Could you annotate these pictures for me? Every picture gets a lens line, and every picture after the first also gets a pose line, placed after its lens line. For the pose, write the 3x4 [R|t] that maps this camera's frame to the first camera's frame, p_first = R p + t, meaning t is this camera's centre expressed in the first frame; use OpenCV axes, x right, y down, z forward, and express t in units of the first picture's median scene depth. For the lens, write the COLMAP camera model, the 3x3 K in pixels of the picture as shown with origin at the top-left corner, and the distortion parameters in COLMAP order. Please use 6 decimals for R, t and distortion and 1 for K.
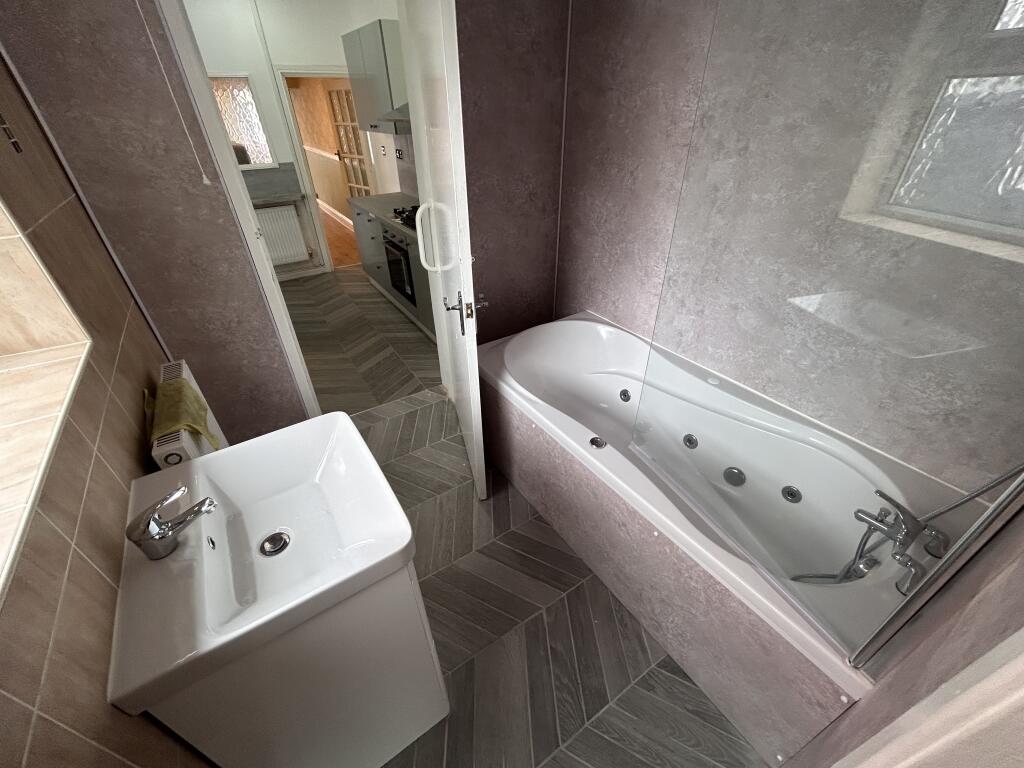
lens RADIAL K [[413.5, 0, 512.3], [0, 413.5, 384.9], [0, 0, 1]] dist [-0.003719, 0.000625]
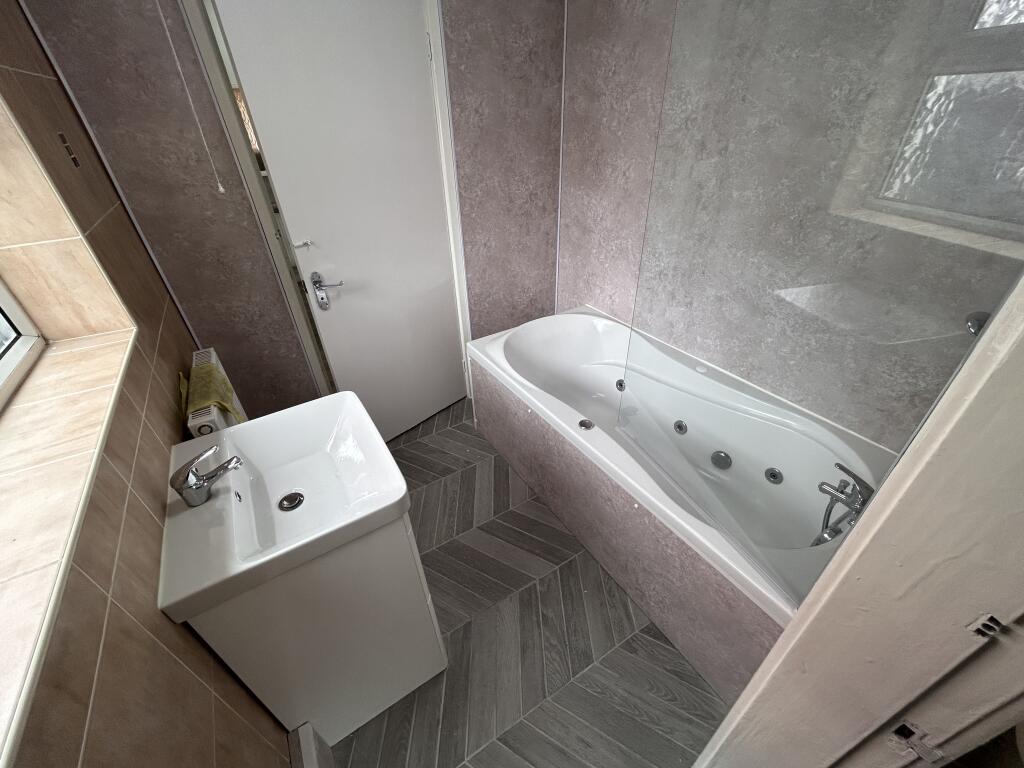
lens RADIAL K [[413.5, 0, 512.7], [0, 413.5, 385.0], [0, 0, 1]] dist [-0.003719, 0.000625]
pose [[0.999335, 0.000350, -0.036454, 0.058266], [-0.000361, 1.000000, -0.000289, 0.040015], [0.036453, 0.000302, 0.999335, -0.089476]]
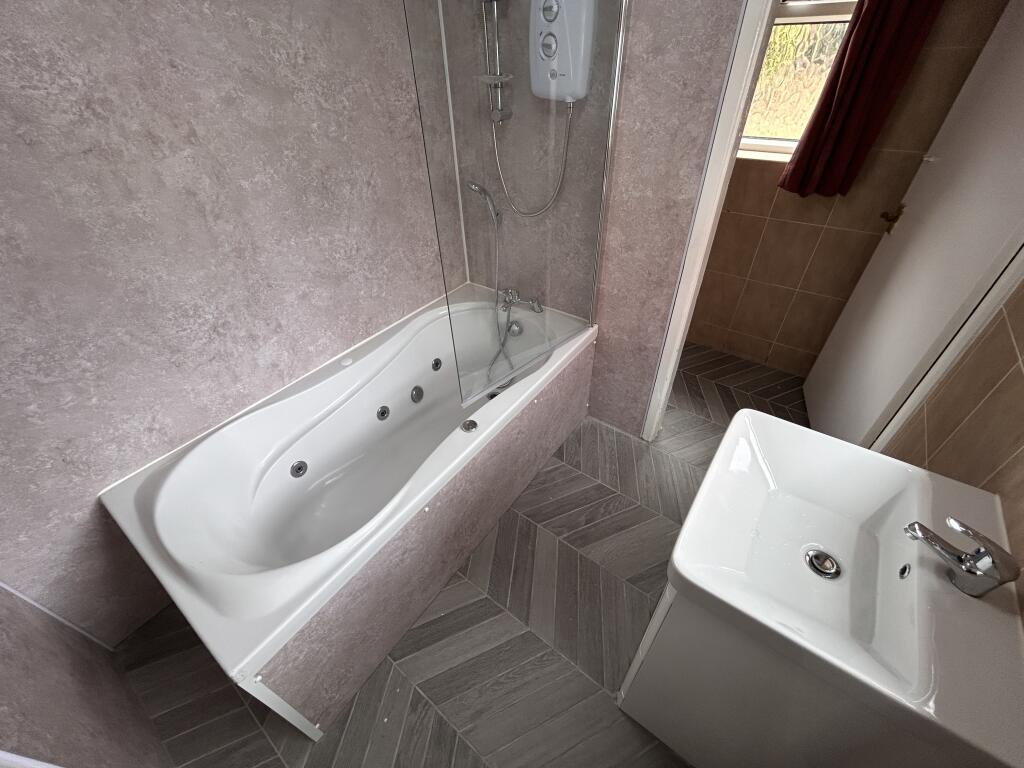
lens RADIAL K [[413.5, 0, 511.2], [0, 413.5, 383.1], [0, 0, 1]] dist [-0.003719, 0.000625]
pose [[-0.332533, -0.576959, 0.746017, -0.535879], [0.559263, 0.516297, 0.648585, -0.528866], [-0.759372, 0.632895, 0.150986, 0.763343]]
